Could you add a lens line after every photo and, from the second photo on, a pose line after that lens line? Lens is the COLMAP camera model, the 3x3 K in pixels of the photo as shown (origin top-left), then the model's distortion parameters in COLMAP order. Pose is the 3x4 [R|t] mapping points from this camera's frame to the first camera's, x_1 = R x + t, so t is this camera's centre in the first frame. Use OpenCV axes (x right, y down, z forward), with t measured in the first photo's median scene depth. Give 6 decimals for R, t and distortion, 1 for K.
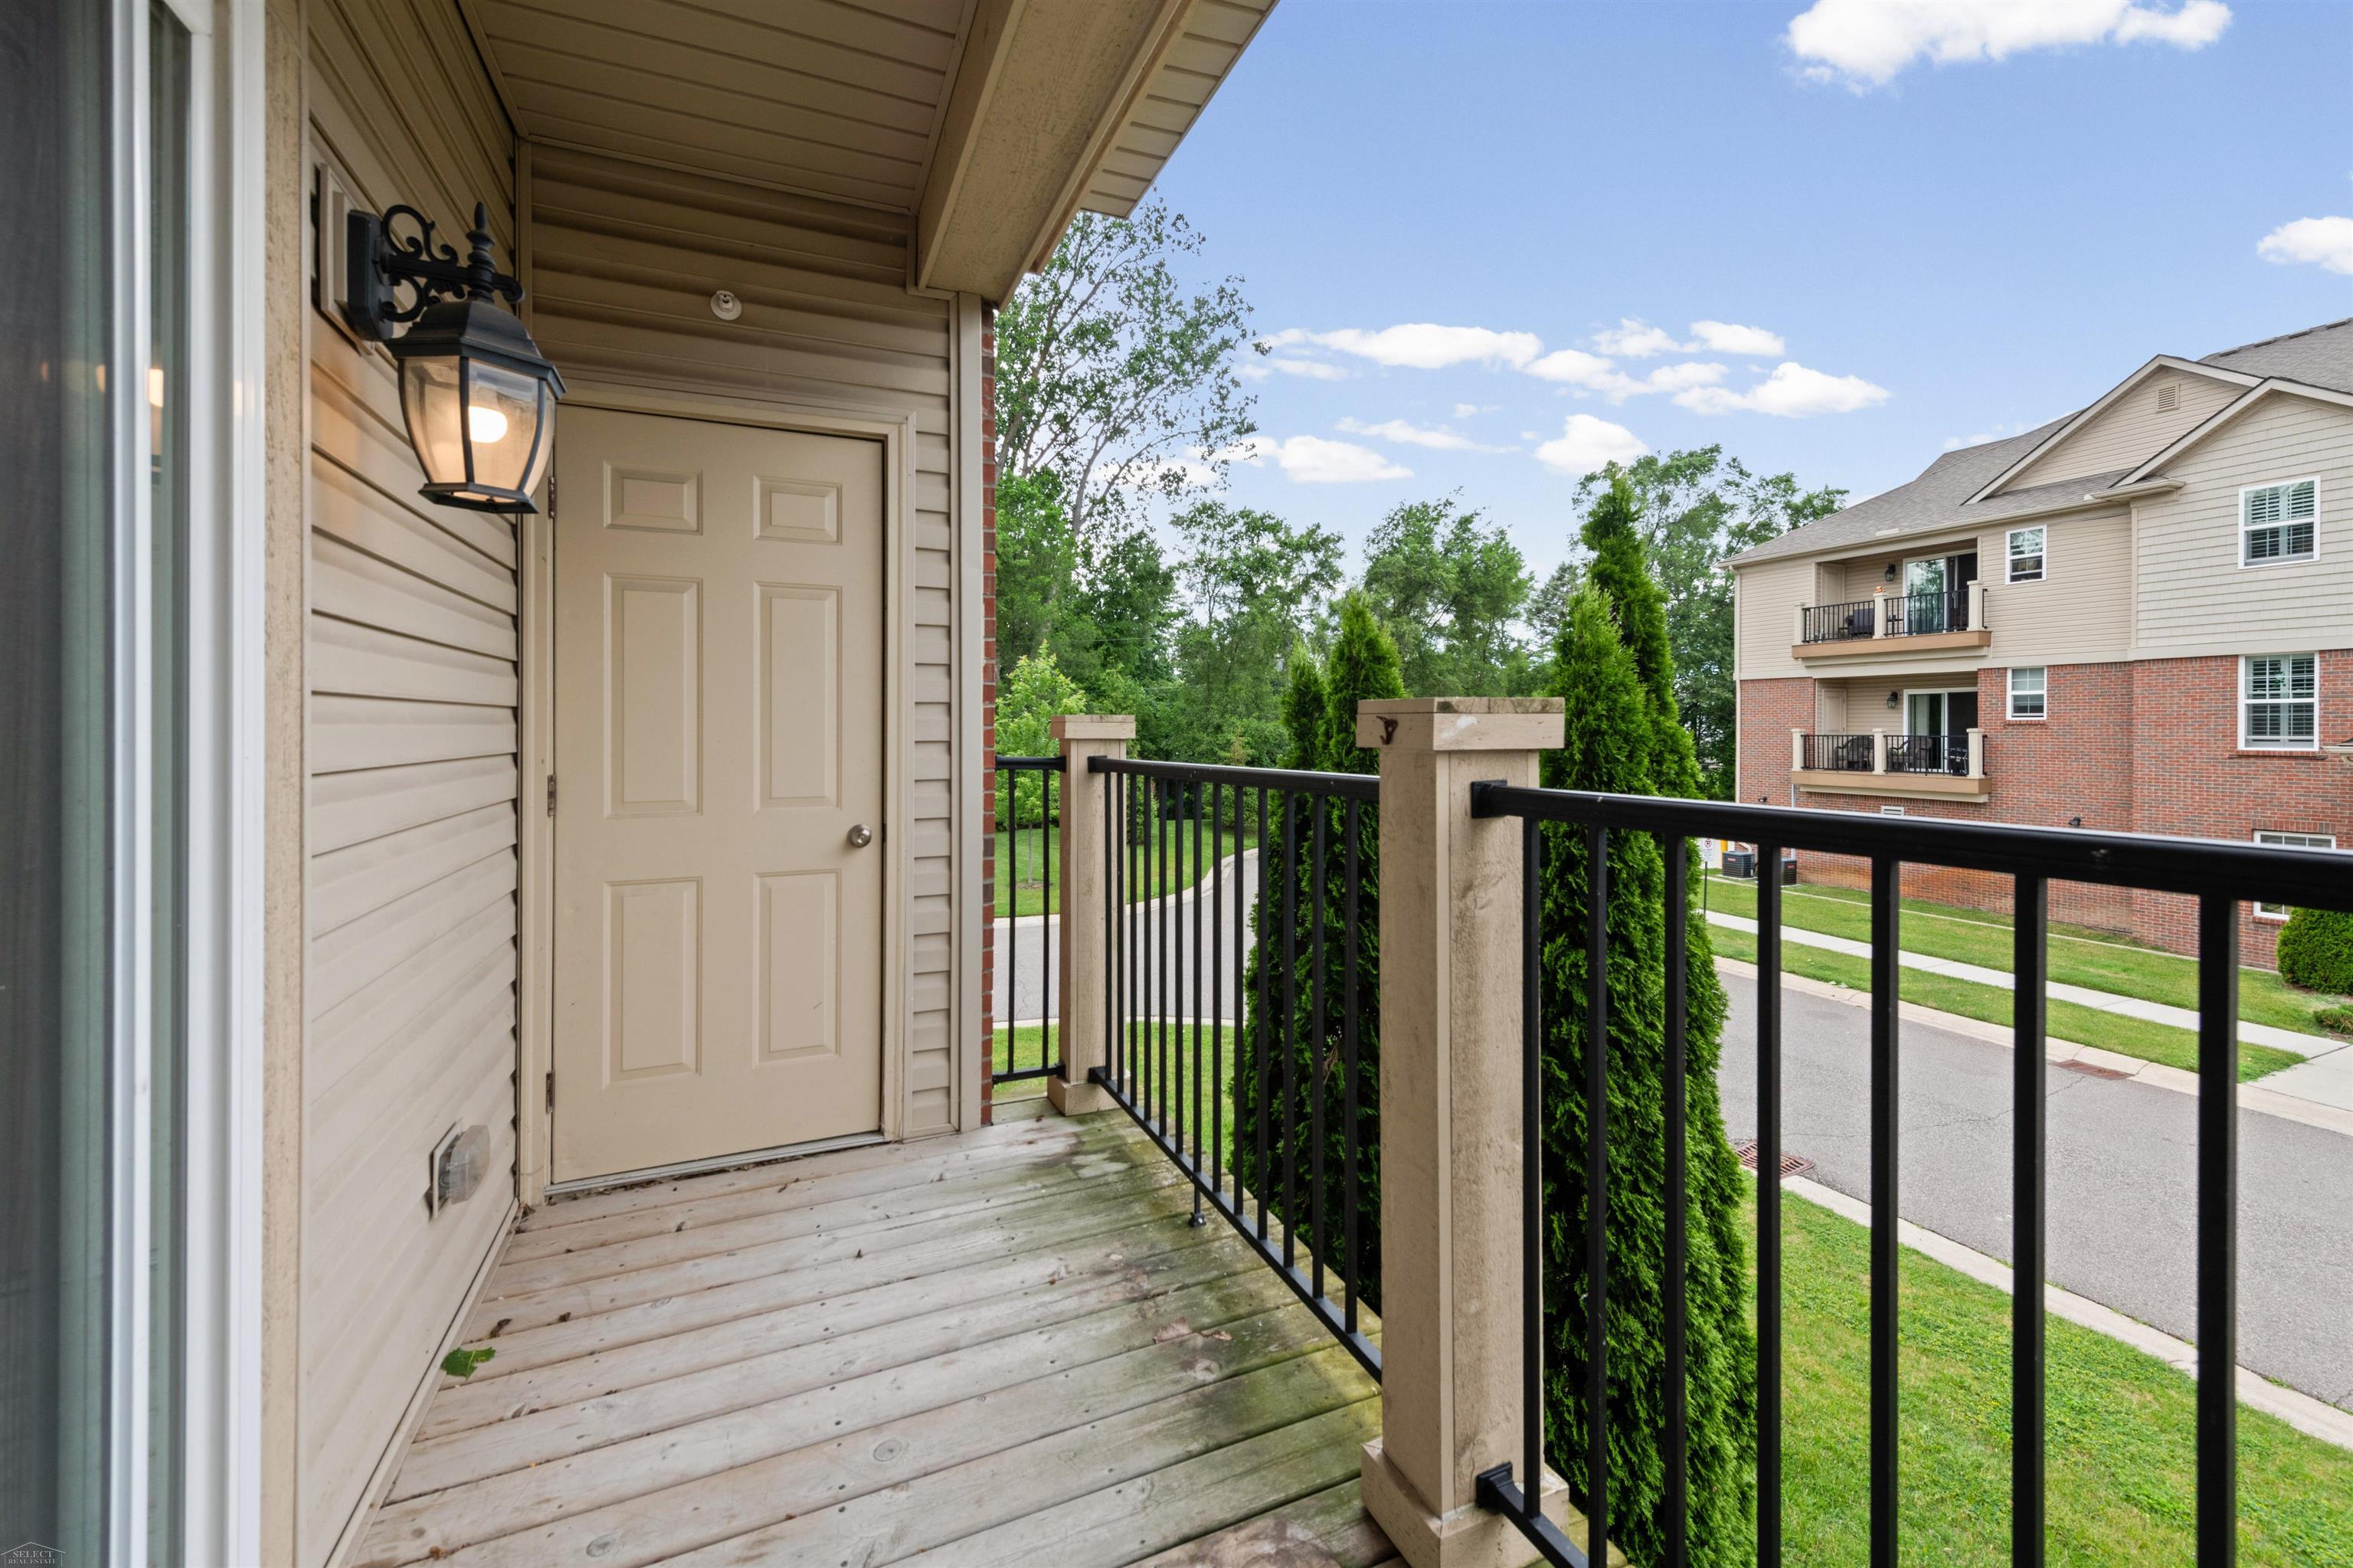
lens RADIAL K [[960.6, 0, 1182.4], [0, 960.6, 779.5], [0, 0, 1]] dist [0.029685, -0.007615]
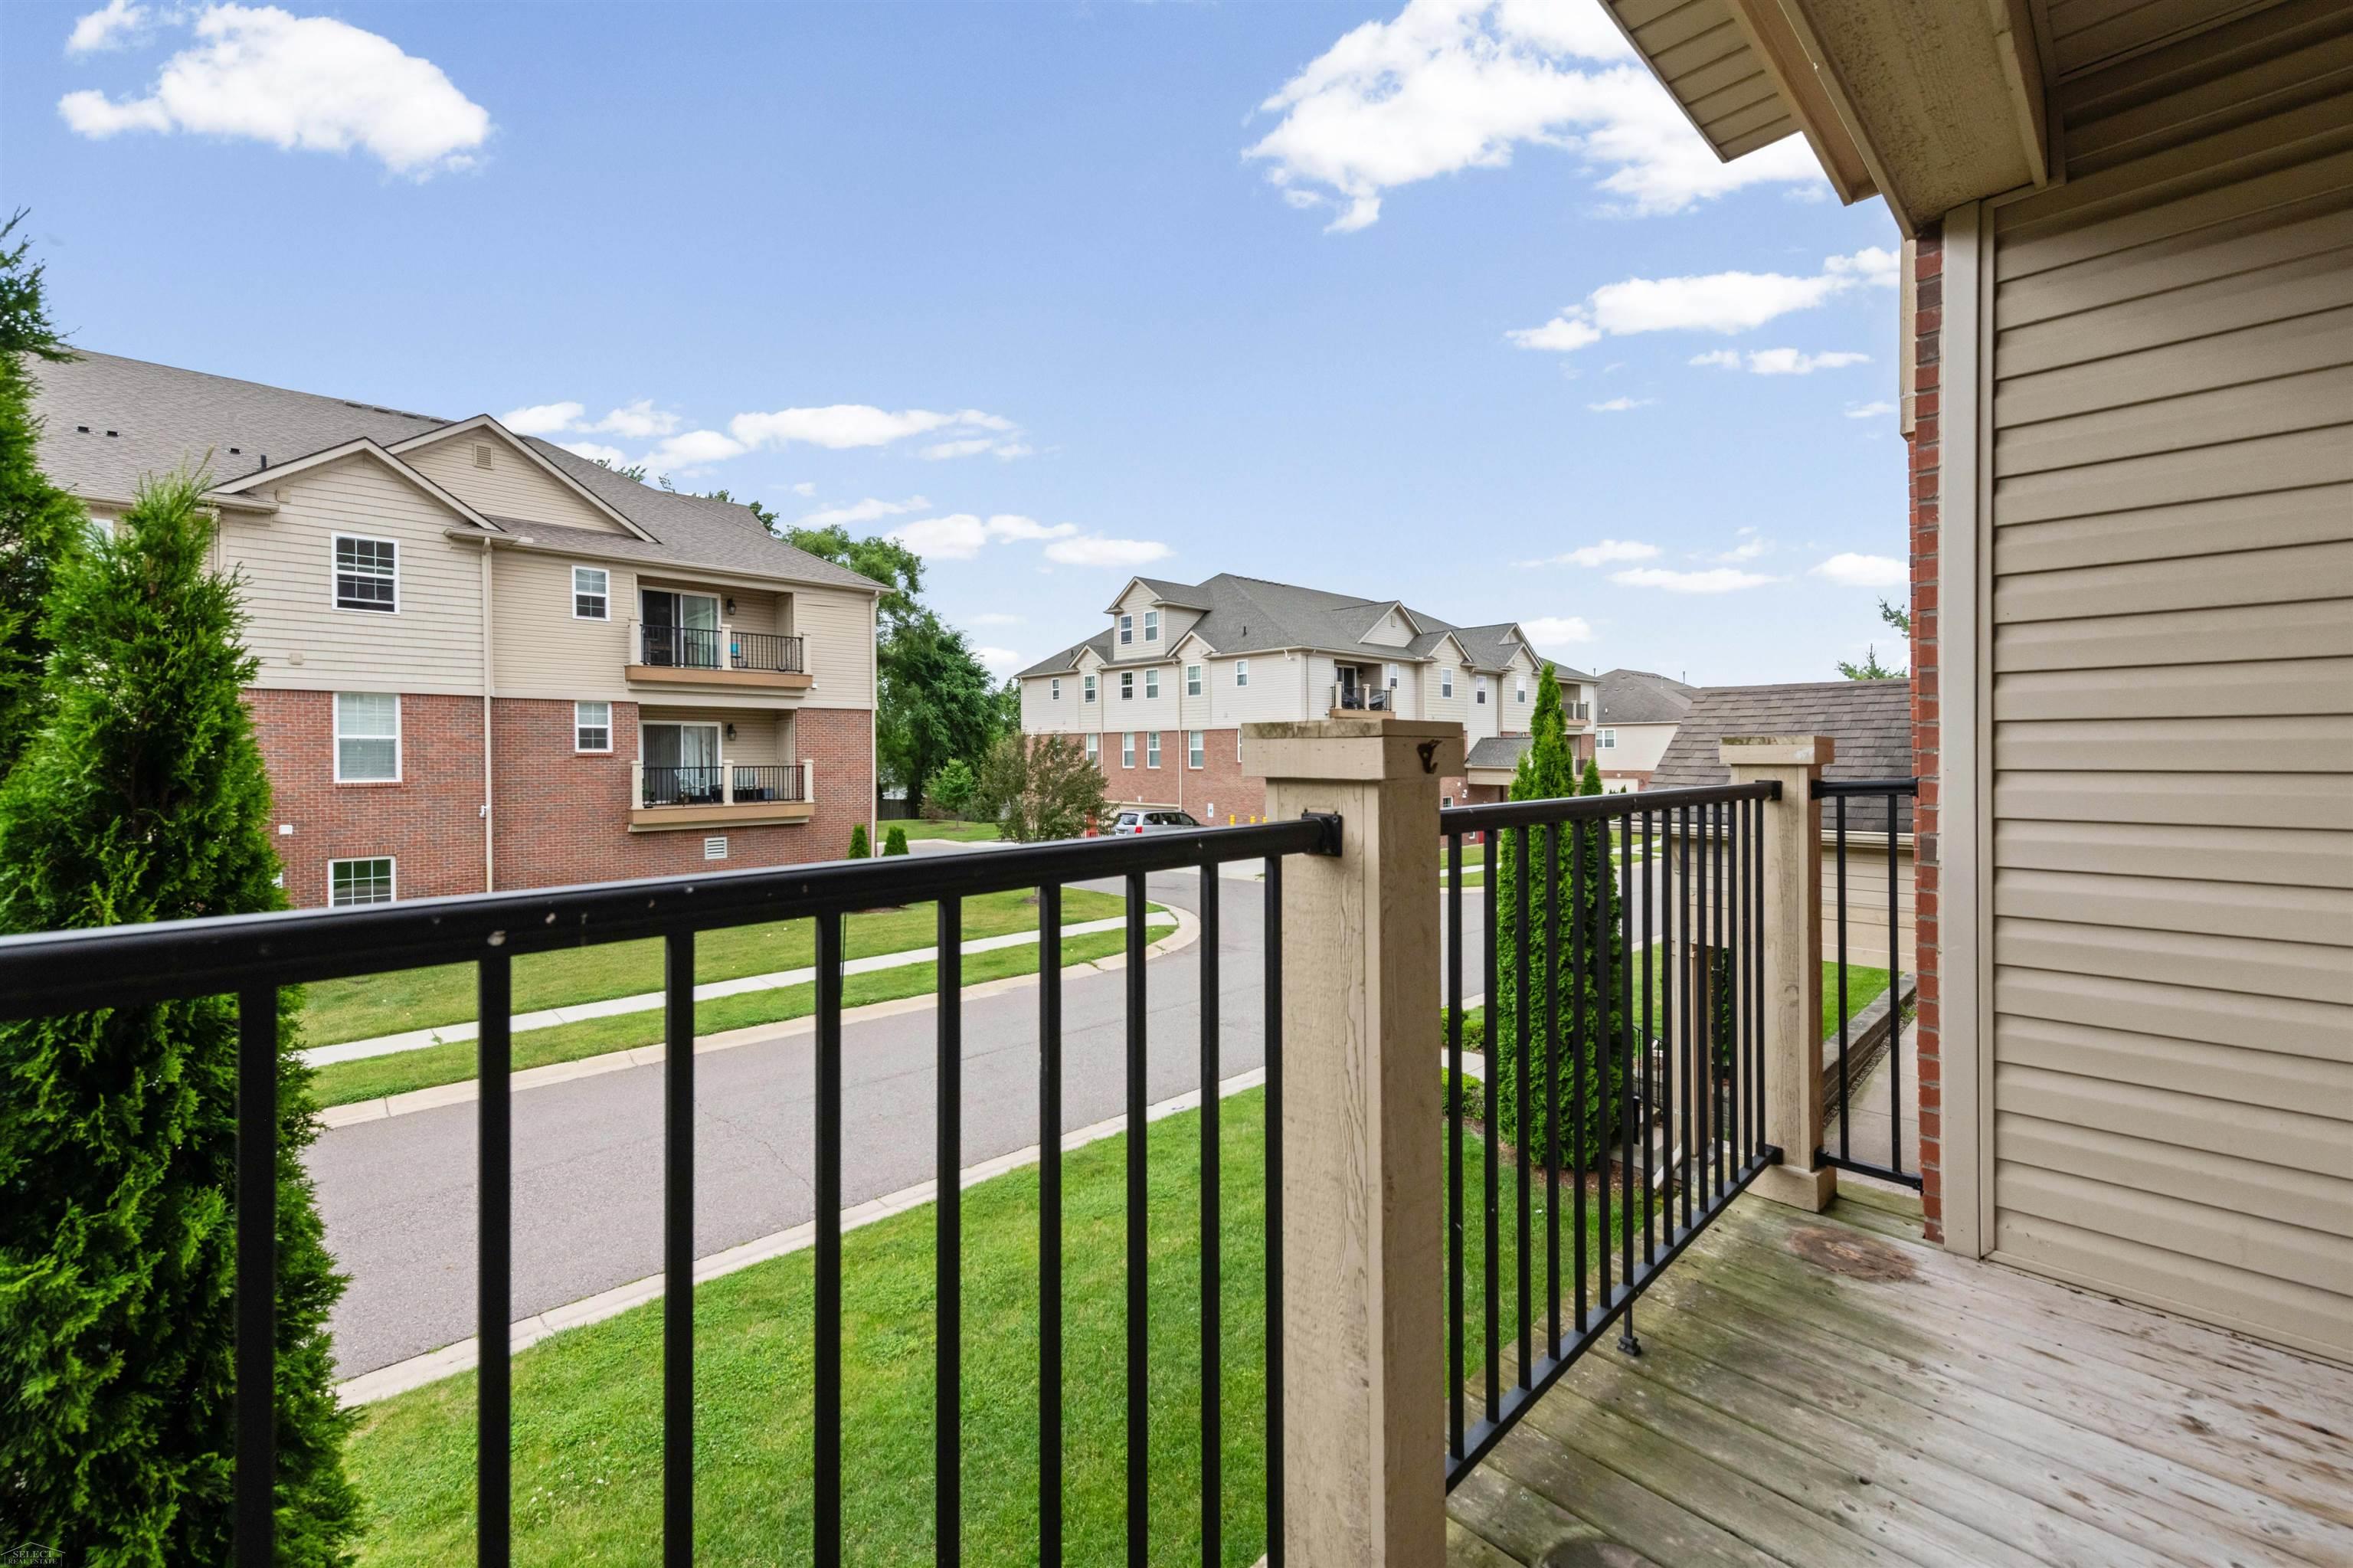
lens RADIAL K [[960.6, 0, 1182.4], [0, 960.6, 779.5], [0, 0, 1]] dist [0.029685, -0.007615]
pose [[-0.352807, -0.024665, 0.935371, -0.292676], [0.061282, 0.996897, 0.049402, -0.042964], [-0.933687, 0.074751, -0.350201, 0.741707]]
